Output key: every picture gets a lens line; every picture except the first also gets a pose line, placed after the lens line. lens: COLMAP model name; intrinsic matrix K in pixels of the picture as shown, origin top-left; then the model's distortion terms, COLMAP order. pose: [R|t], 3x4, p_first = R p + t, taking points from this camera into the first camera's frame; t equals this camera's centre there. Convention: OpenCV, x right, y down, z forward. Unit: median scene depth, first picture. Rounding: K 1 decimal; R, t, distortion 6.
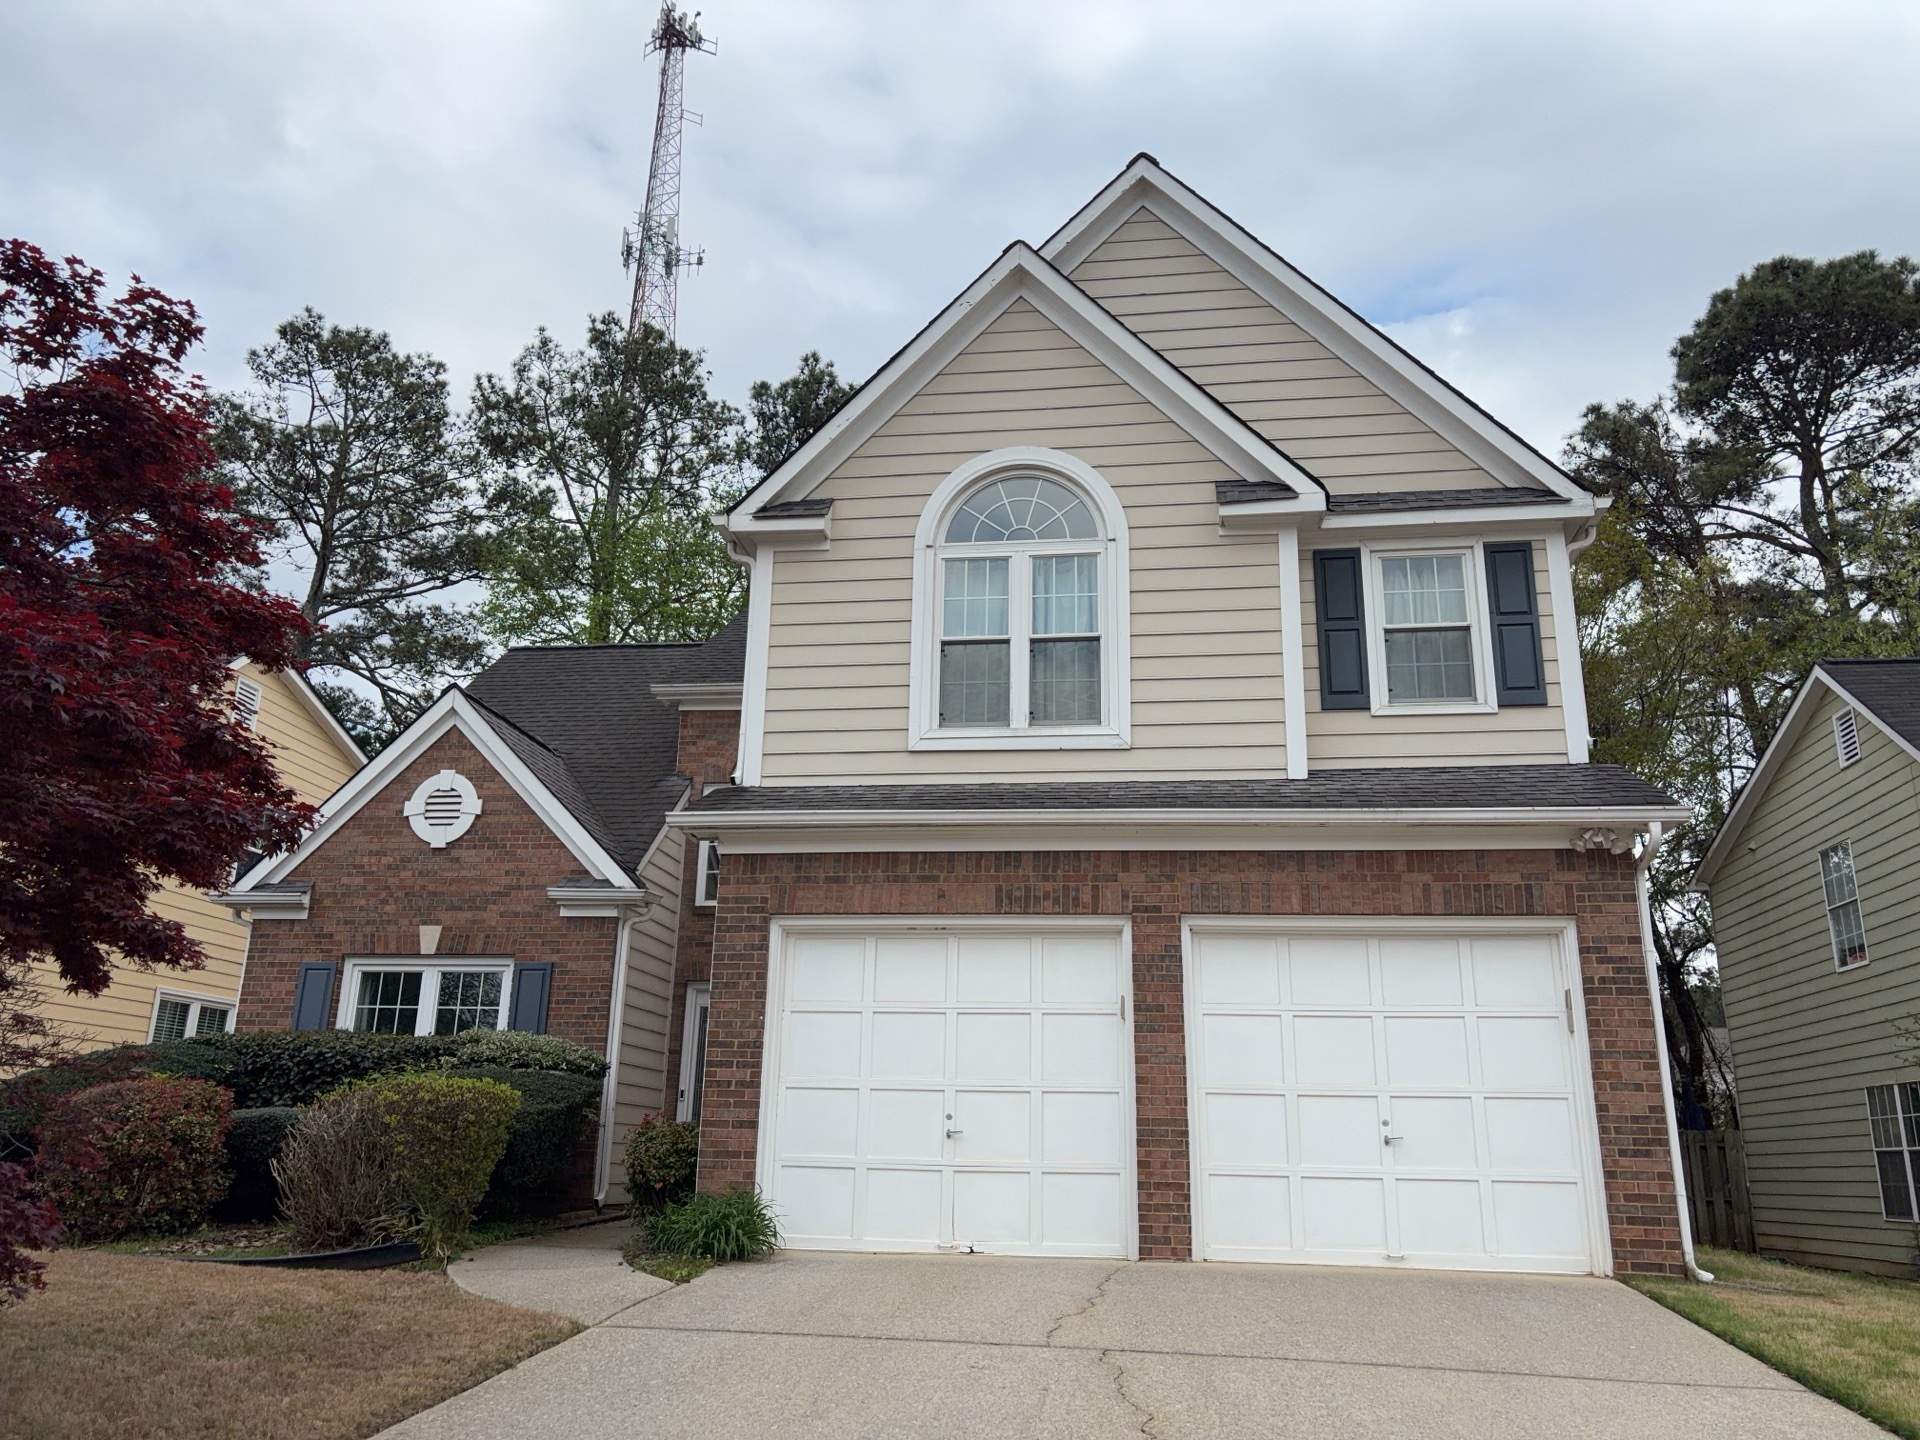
lens RADIAL K [[1451.2, 0, 963.7], [0, 1451.2, 723.5], [0, 0, 1]] dist [0.029581, -0.005801]
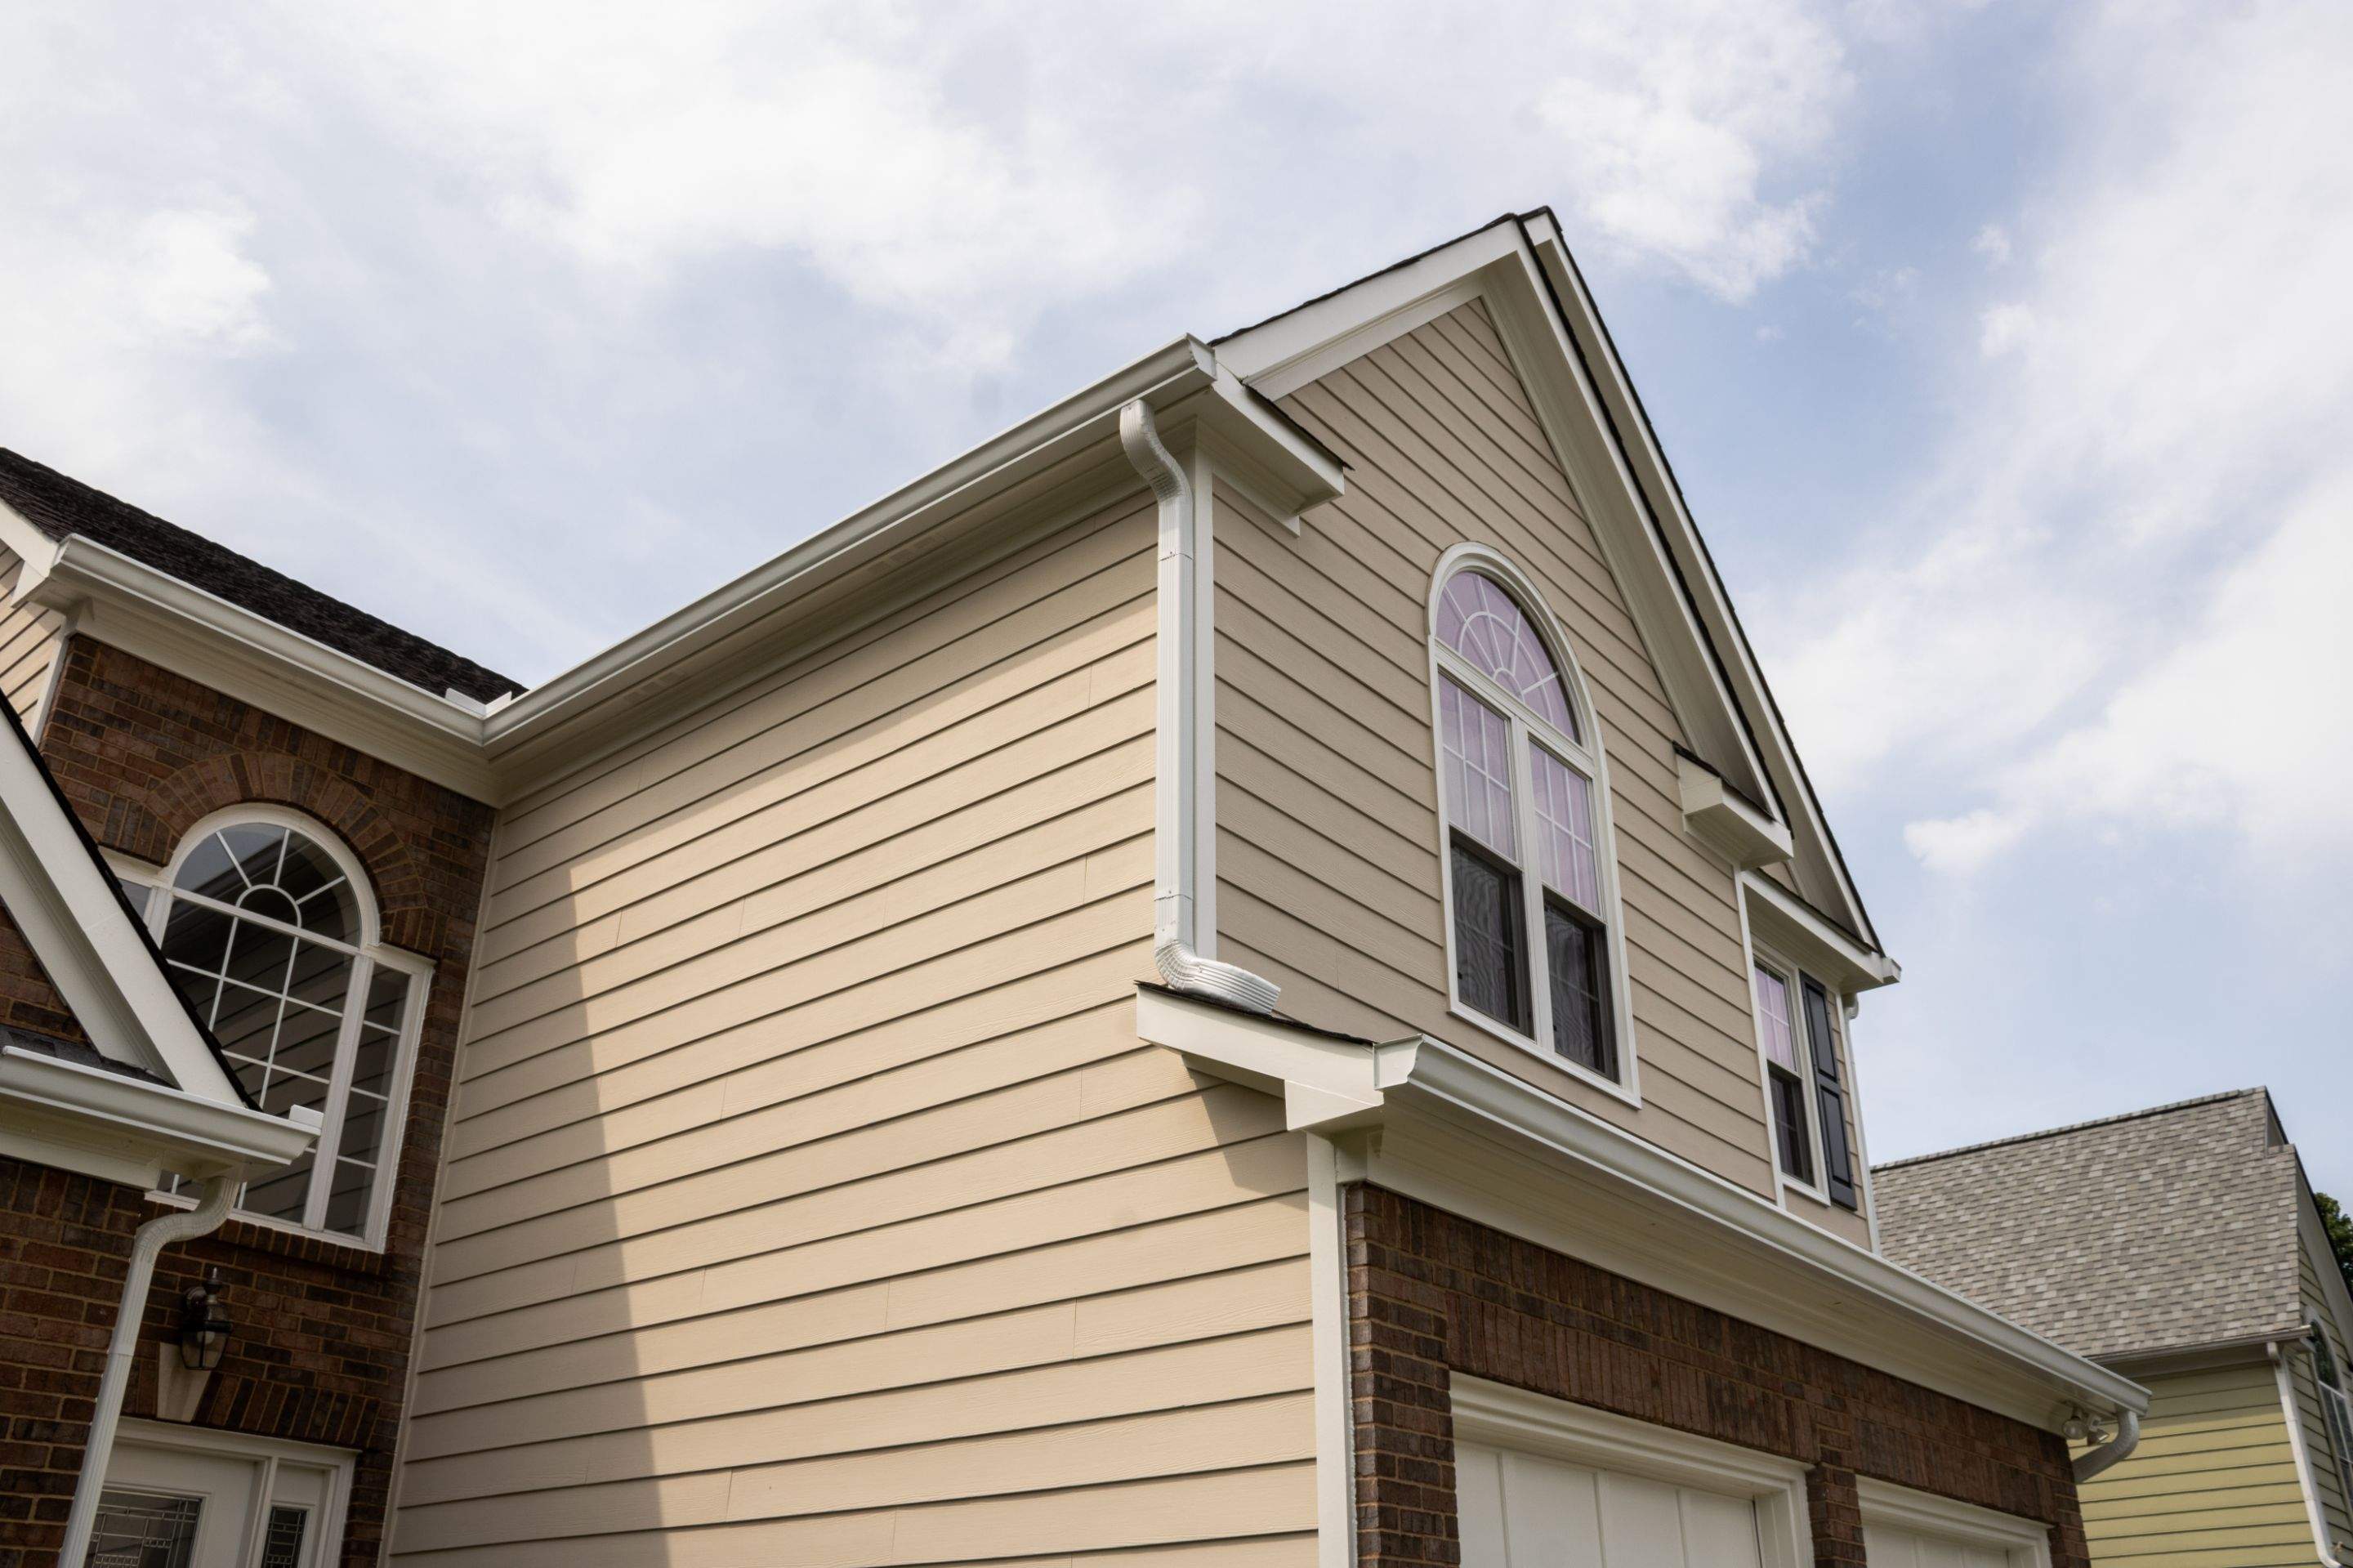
lens RADIAL K [[1970.7, 0, 1197.0], [0, 1970.7, 797.9], [0, 0, 1]] dist [-0.167564, 0.159239]
pose [[0.526395, 0.369166, 0.765914, -0.563425], [-0.239079, 0.928742, -0.283335, 0.139166], [-0.815935, -0.033968, 0.577145, 0.689624]]
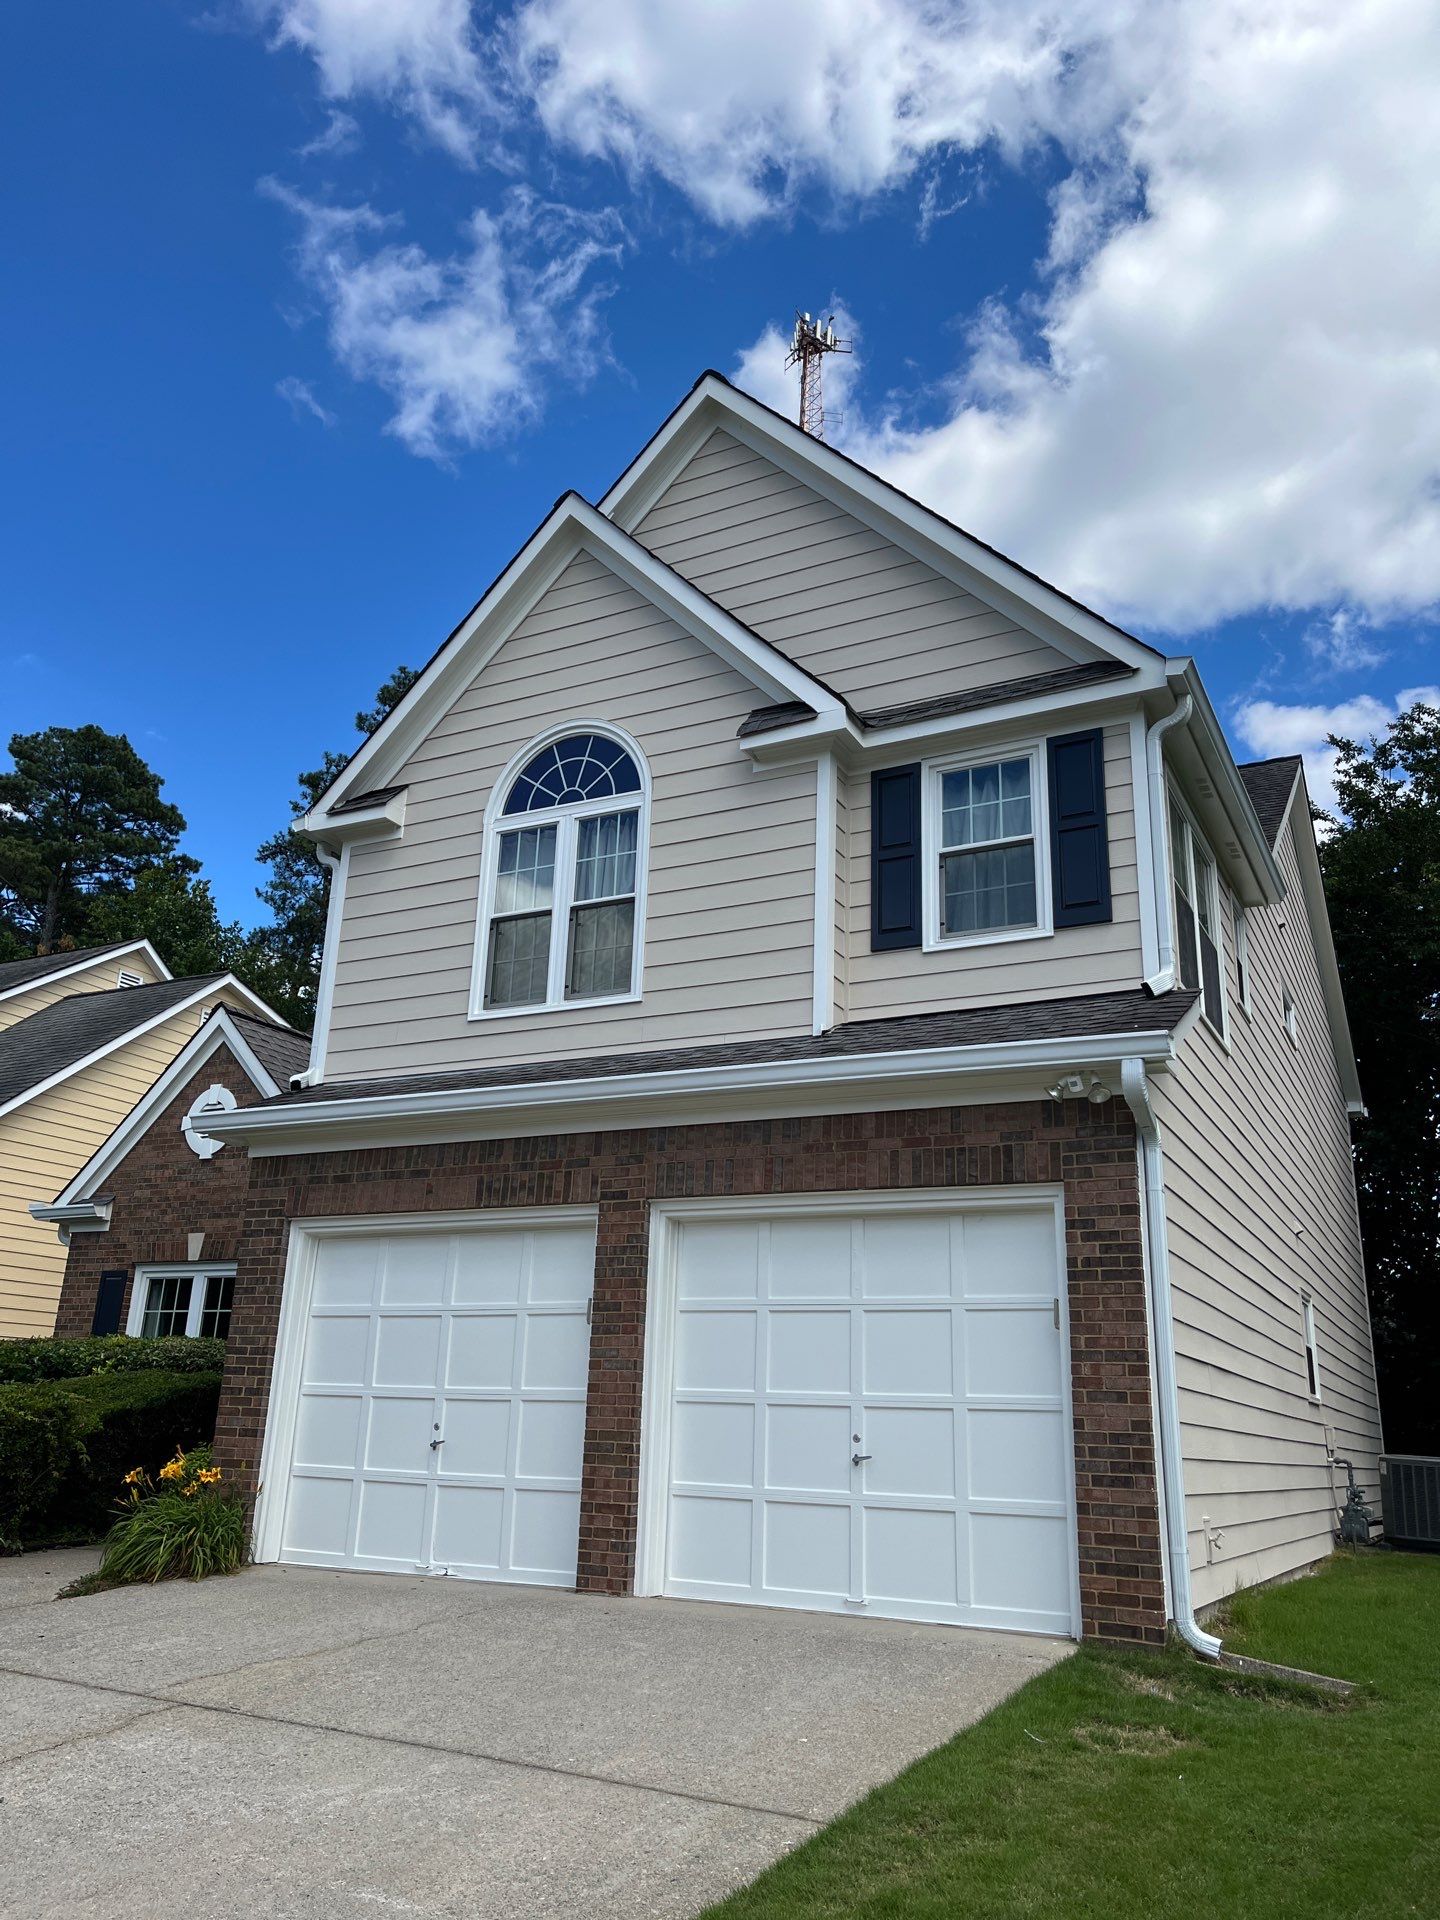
lens RADIAL K [[1444.0, 0, 720.0], [0, 1444.0, 960.0], [0, 0, 1]] dist [0.075280, -0.123567]
pose [[0.941362, -0.094344, -0.323939, 0.432967], [0.084627, 0.995441, -0.043988, 0.024043], [0.326612, 0.013994, 0.945055, 0.146400]]
